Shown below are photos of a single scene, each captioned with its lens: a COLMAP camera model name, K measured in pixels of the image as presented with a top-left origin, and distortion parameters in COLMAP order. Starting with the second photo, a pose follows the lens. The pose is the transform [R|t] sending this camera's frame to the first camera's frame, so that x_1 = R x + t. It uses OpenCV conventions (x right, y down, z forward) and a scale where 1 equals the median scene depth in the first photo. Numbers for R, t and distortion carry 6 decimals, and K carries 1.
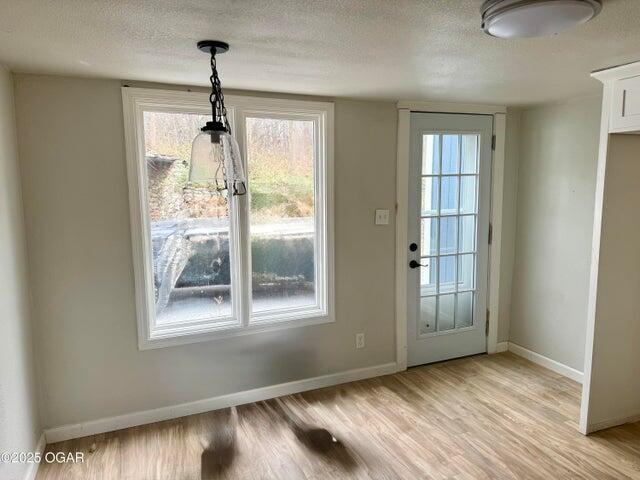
lens RADIAL K [[449.4, 0, 328.8], [0, 449.4, 238.4], [0, 0, 1]] dist [0.058627, -0.072538]
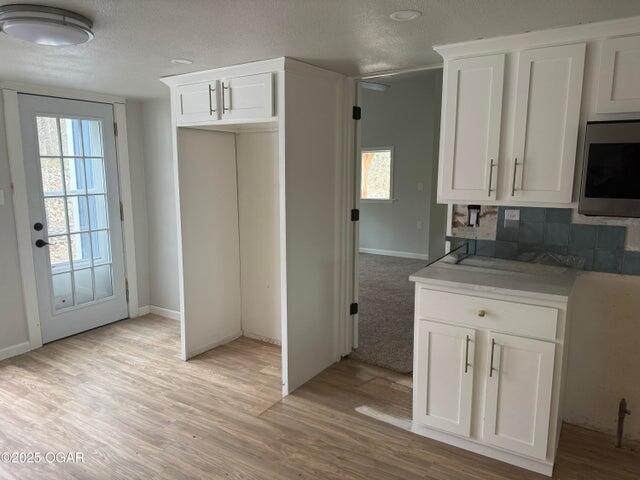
lens RADIAL K [[449.4, 0, 322.1], [0, 449.4, 240.5], [0, 0, 1]] dist [0.058627, -0.072538]
pose [[0.830487, -0.073224, 0.552205, 0.152712], [0.058577, 0.997306, 0.044150, 0.043706], [-0.553950, -0.004319, 0.832539, -0.221066]]
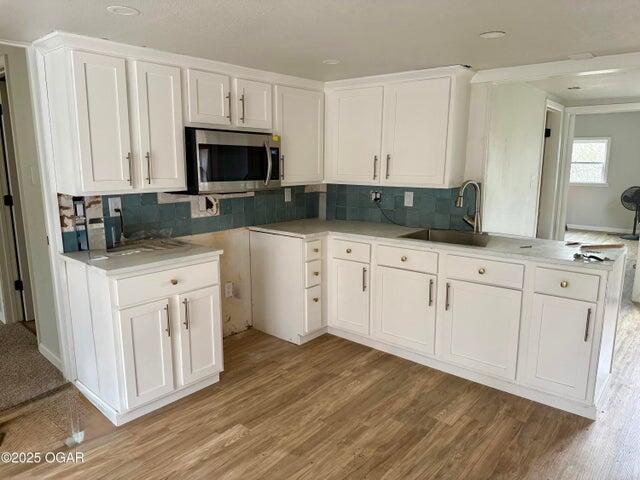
lens RADIAL K [[449.4, 0, 312.2], [0, 449.4, 239.0], [0, 0, 1]] dist [0.058627, -0.072538]
pose [[-0.426487, -0.142618, 0.893179, -0.075556], [0.115467, 0.970826, 0.210151, -0.013845], [-0.897093, 0.192760, -0.397578, 0.237833]]
